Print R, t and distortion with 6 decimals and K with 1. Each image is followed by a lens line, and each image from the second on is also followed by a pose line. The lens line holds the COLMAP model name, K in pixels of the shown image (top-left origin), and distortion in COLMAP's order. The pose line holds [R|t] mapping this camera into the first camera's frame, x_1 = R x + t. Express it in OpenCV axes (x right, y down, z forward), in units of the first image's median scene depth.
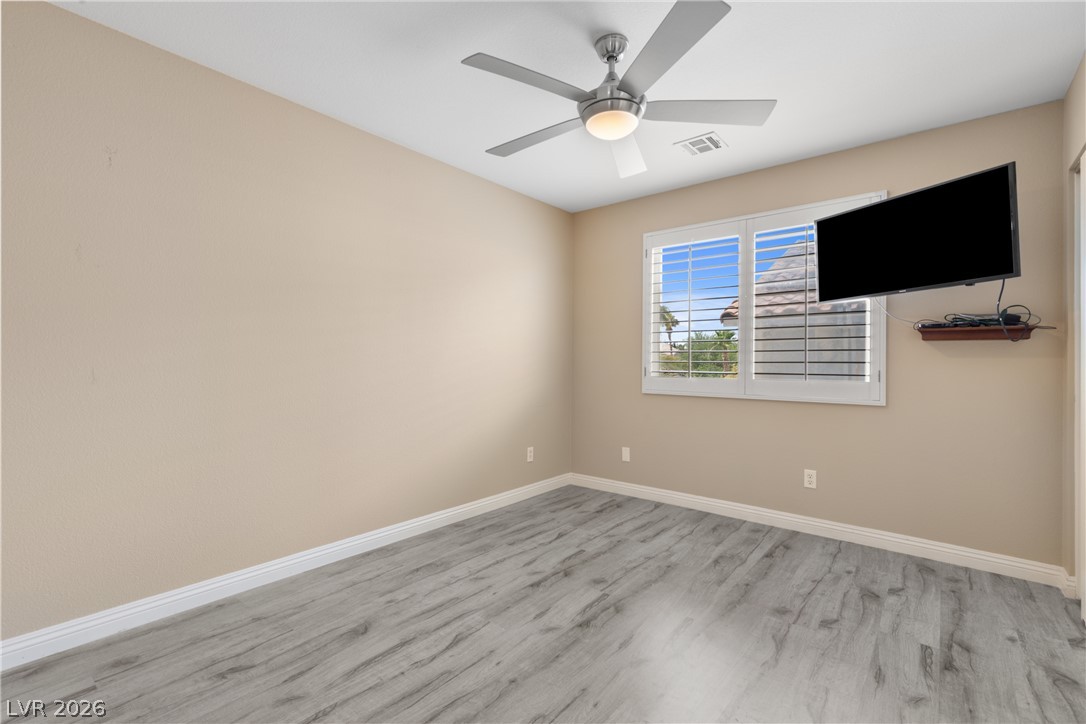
lens RADIAL K [[487.1, 0, 545.5], [0, 487.1, 362.0], [0, 0, 1]] dist [0.009637, -0.001836]
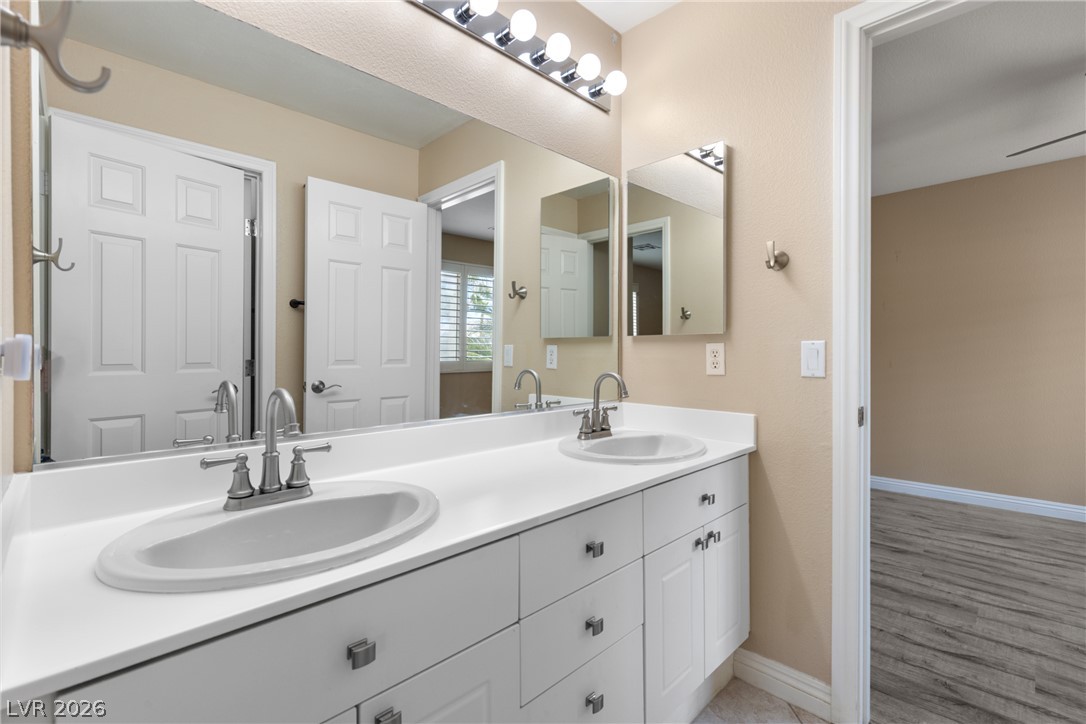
lens RADIAL K [[487.1, 0, 546.5], [0, 487.1, 356.6], [0, 0, 1]] dist [0.009637, -0.001836]
pose [[-0.095333, -0.002563, -0.995442, 1.319119], [0.003699, 0.999989, -0.002929, -0.006167], [0.995439, -0.003962, -0.095323, -0.265181]]
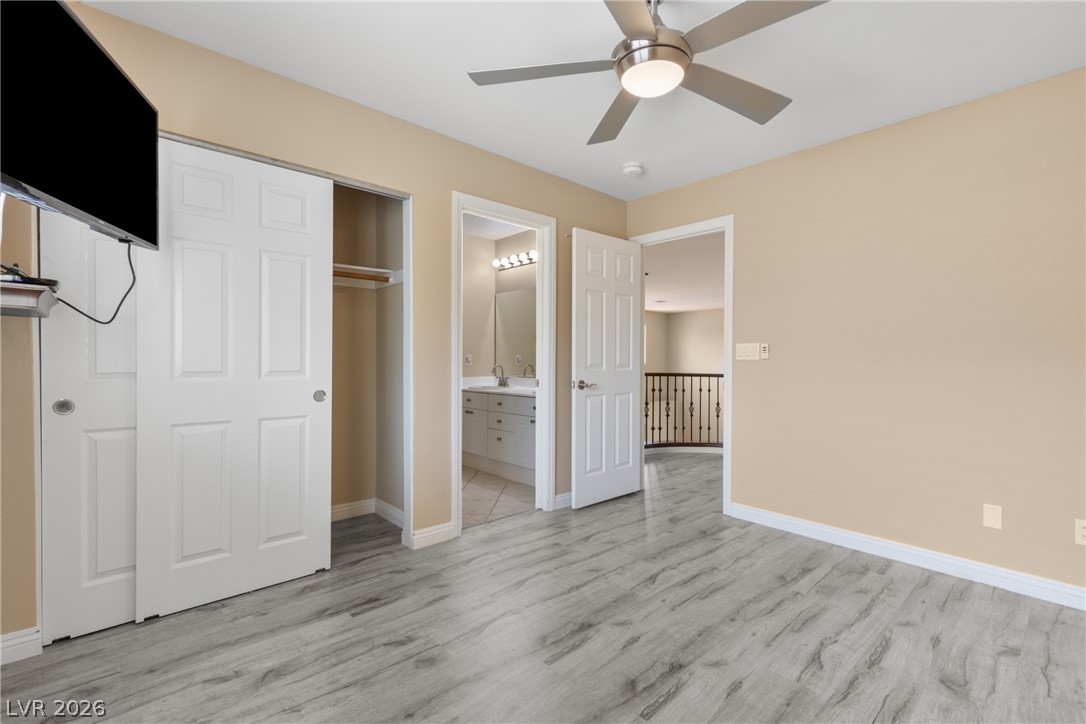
lens RADIAL K [[487.1, 0, 543.8], [0, 487.1, 360.6], [0, 0, 1]] dist [0.009637, -0.001836]
pose [[-0.988792, -0.014398, 0.148603, 0.202736], [-0.014255, 0.999896, 0.002024, 0.004659], [-0.148617, -0.000117, -0.988895, 2.019167]]
